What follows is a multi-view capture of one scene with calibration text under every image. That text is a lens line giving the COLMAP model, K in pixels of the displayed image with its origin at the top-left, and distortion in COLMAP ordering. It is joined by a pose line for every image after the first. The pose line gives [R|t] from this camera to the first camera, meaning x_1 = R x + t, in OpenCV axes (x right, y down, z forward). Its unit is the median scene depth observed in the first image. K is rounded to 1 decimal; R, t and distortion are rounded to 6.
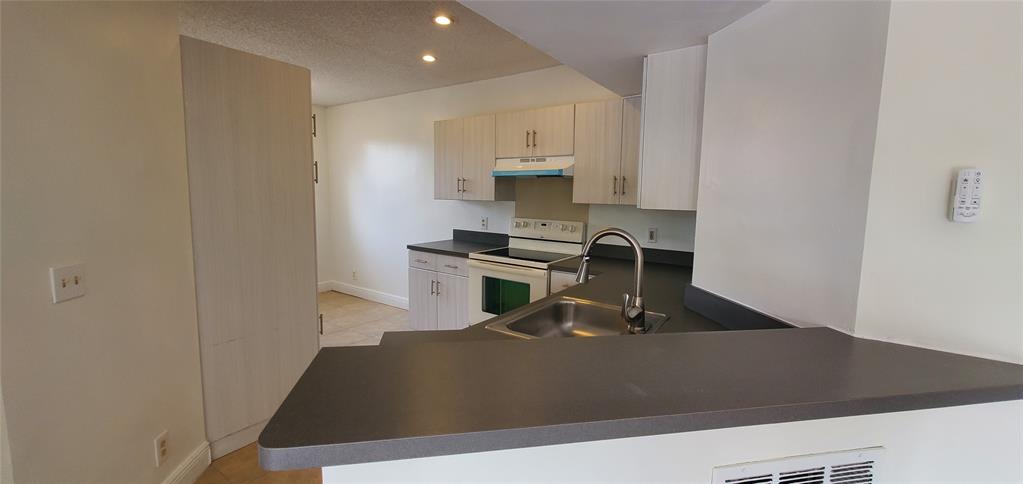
lens RADIAL K [[407.8, 0, 518.2], [0, 407.8, 238.0], [0, 0, 1]] dist [-0.000971, 0.000132]
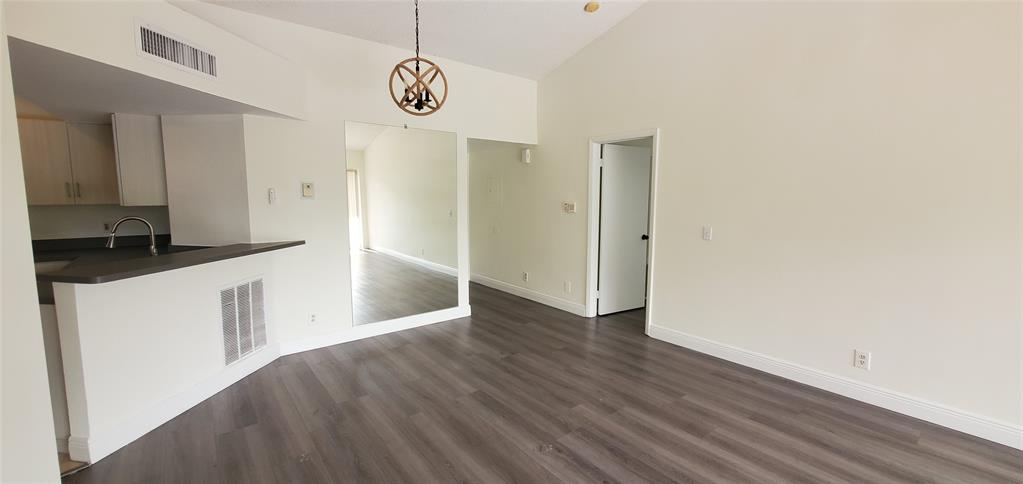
lens RADIAL K [[407.8, 0, 518.2], [0, 407.8, 238.0], [0, 0, 1]] dist [-0.000971, 0.000132]
pose [[0.294044, -0.119882, 0.948244, -0.823718], [0.106136, 0.990063, 0.092257, 0.074109], [-0.949881, 0.073516, 0.303846, -1.019692]]
